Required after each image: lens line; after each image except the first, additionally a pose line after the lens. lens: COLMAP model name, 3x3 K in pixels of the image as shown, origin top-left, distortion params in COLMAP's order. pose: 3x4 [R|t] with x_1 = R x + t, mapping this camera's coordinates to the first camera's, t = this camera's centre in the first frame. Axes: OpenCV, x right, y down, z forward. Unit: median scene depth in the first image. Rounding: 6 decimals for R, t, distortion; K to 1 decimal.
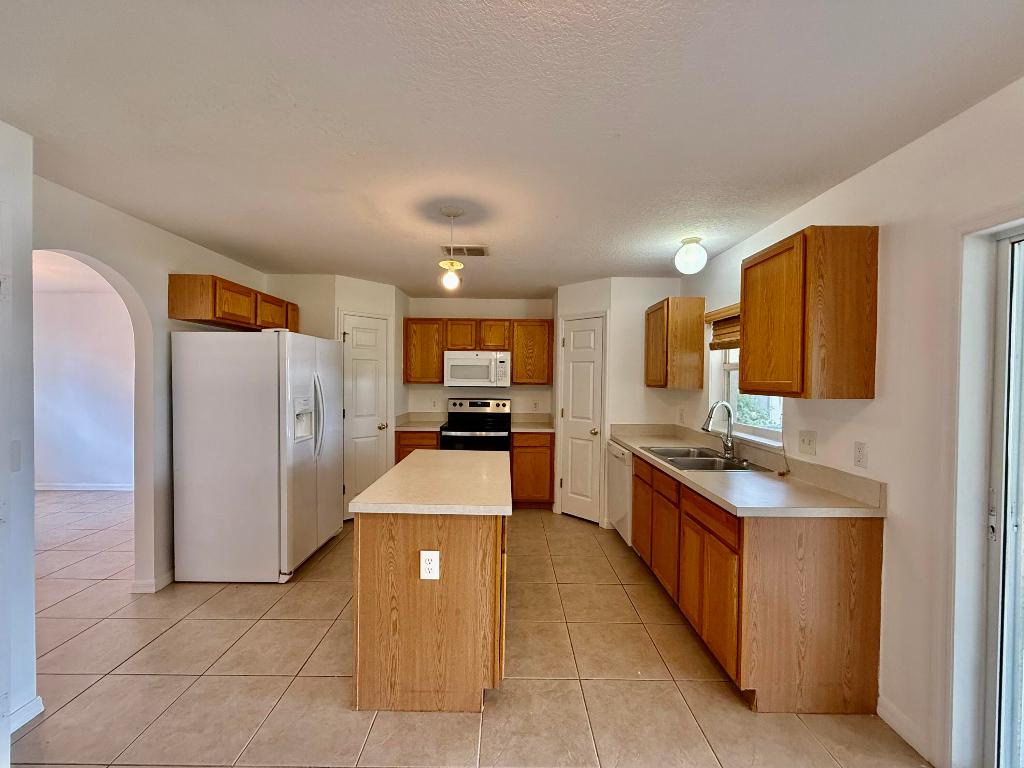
lens RADIAL K [[410.2, 0, 507.7], [0, 410.2, 385.1], [0, 0, 1]] dist [0.001091, 0.000007]
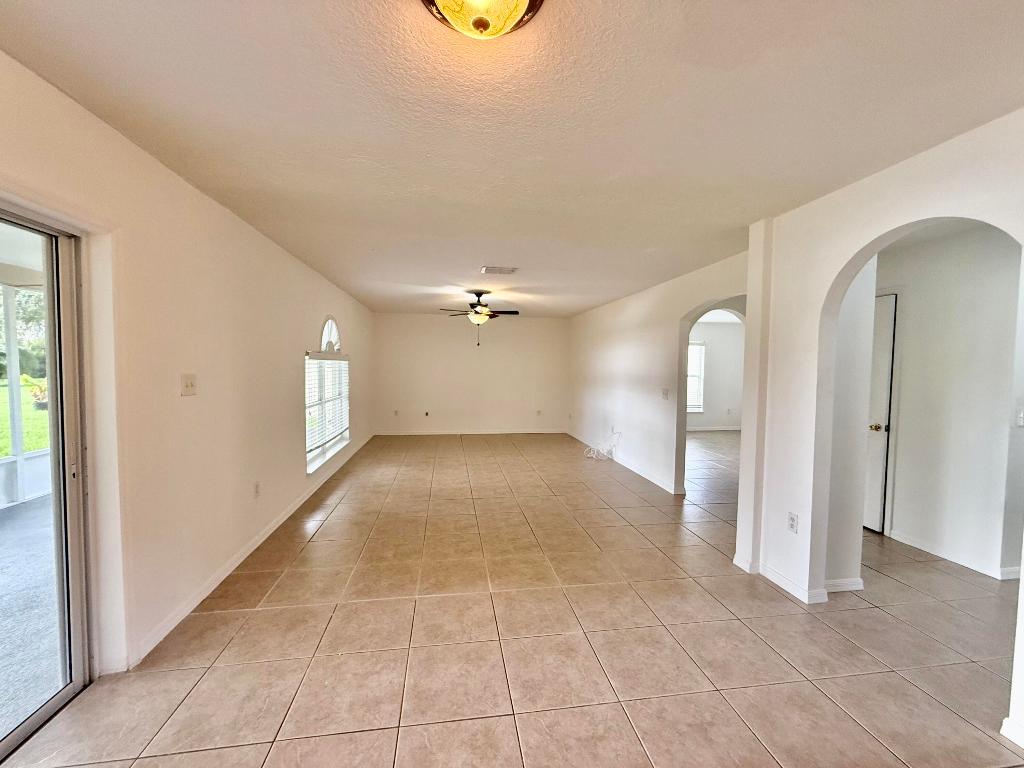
lens RADIAL K [[410.2, 0, 507.7], [0, 410.2, 385.1], [0, 0, 1]] dist [0.001091, 0.000007]
pose [[-0.988035, -0.017240, -0.153263, 0.208330], [-0.027642, 0.997437, 0.065997, -0.006833], [0.151732, 0.069444, -0.985979, 0.982091]]
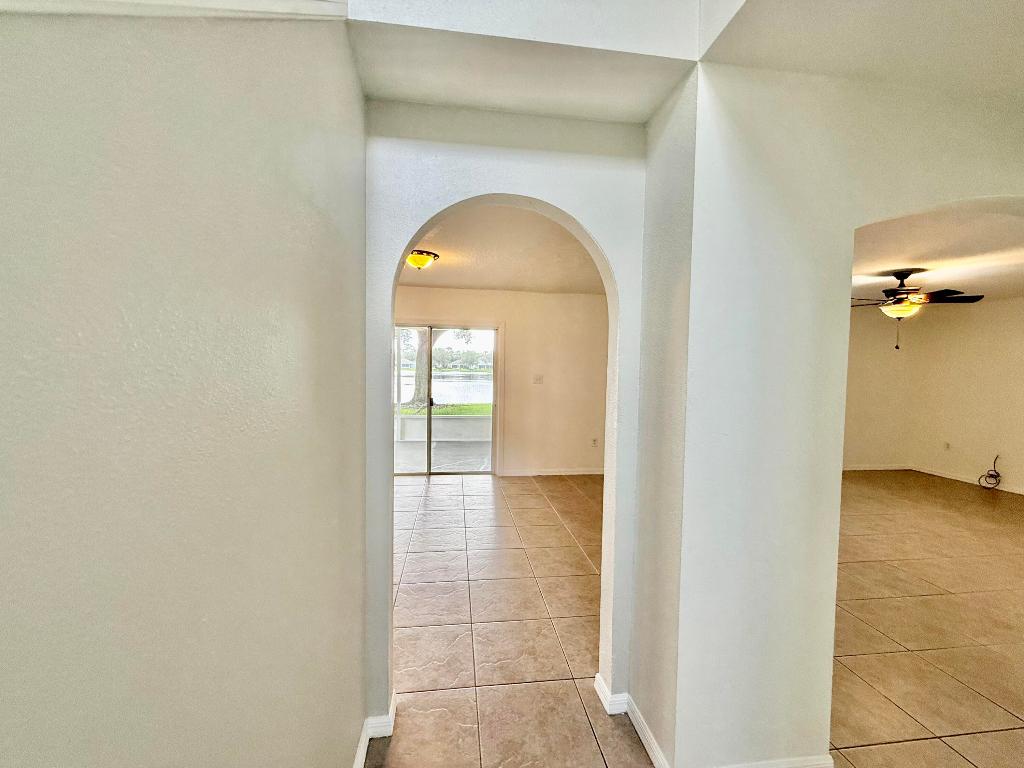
lens RADIAL K [[410.2, 0, 507.7], [0, 410.2, 385.1], [0, 0, 1]] dist [0.001091, 0.000007]
pose [[-0.130036, -0.055024, 0.989981, -2.033305], [-0.003921, 0.998480, 0.054981, -0.016073], [-0.991502, 0.003267, -0.130054, 0.143348]]
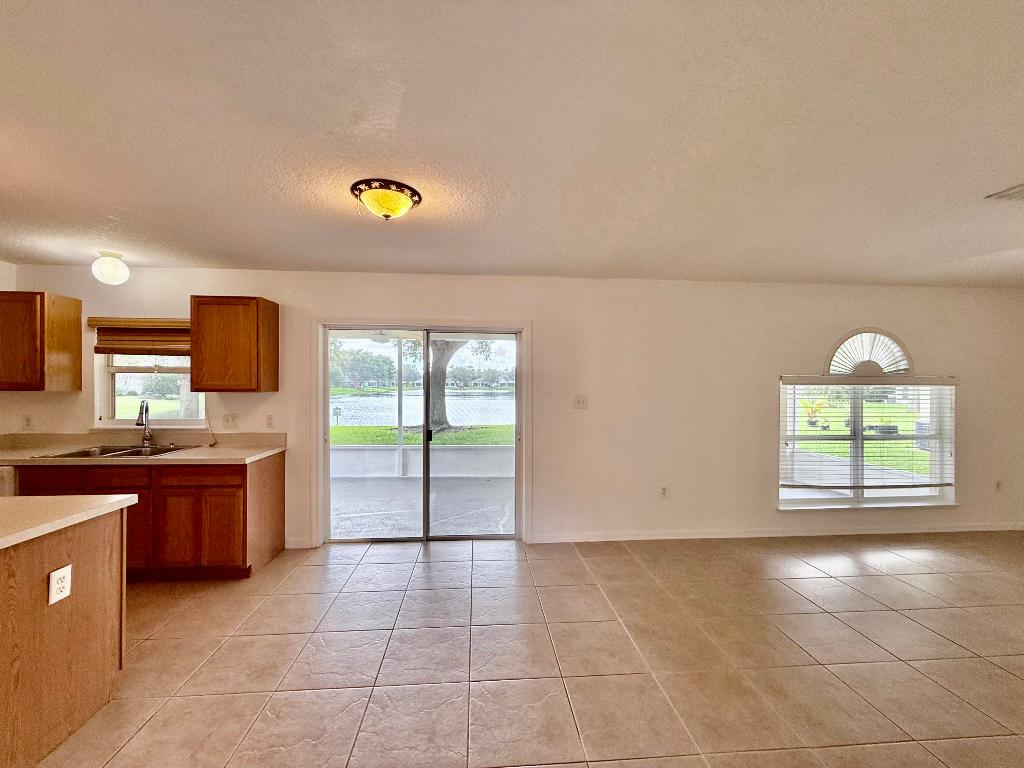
lens RADIAL K [[410.2, 0, 507.7], [0, 410.2, 385.1], [0, 0, 1]] dist [0.001091, 0.000007]
pose [[-0.077804, -0.011221, 0.996906, -1.100801], [0.011995, 0.999854, 0.012190, -0.007453], [-0.996897, 0.012906, -0.077658, 0.059906]]
